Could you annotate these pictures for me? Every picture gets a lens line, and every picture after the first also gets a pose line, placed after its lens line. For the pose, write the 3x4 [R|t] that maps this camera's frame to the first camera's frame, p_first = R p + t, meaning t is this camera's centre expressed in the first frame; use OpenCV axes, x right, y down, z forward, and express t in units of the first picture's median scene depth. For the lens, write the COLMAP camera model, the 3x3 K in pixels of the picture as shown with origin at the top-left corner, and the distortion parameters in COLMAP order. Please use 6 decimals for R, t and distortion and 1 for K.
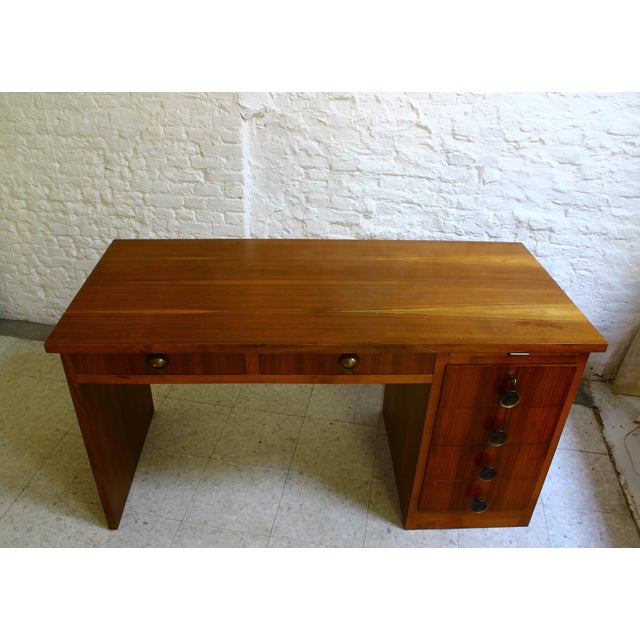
lens RADIAL K [[578.7, 0, 301.8], [0, 578.7, 334.0], [0, 0, 1]] dist [-0.166738, 0.155303]
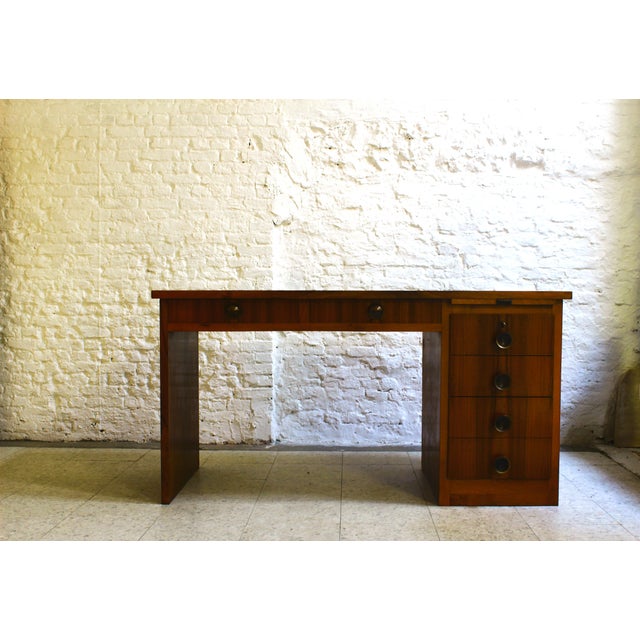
lens RADIAL K [[817.2, 0, 328.5], [0, 817.2, 320.2], [0, 0, 1]] dist [-0.070686, 0.089499]
pose [[0.986203, -0.011611, 0.165134, -0.277624], [0.093593, 0.861912, -0.498346, 0.691801], [-0.136544, 0.506926, 0.851106, -0.432435]]
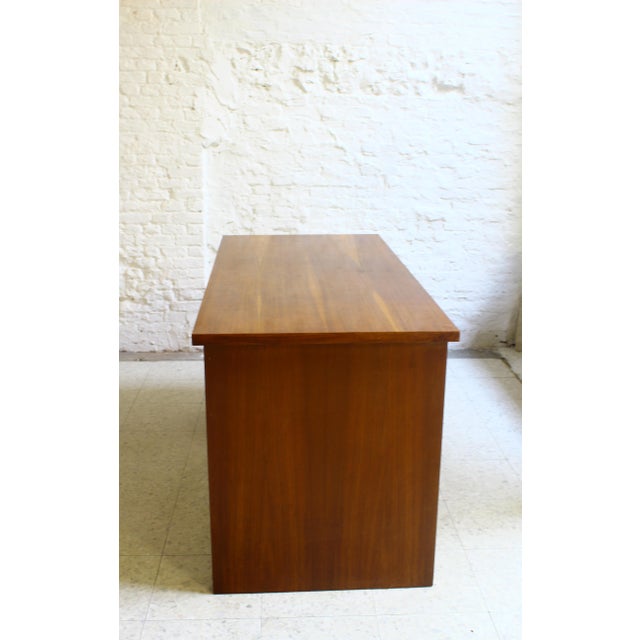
lens RADIAL K [[786.2, 0, 320.0], [0, 786.2, 320.0], [0, 0, 1]] dist [-0.062279, 0.085668]
pose [[0.972234, -0.062507, 0.225510, -0.264097], [0.124965, 0.953437, -0.274485, 0.504279], [-0.197853, 0.295044, 0.934774, -0.587837]]
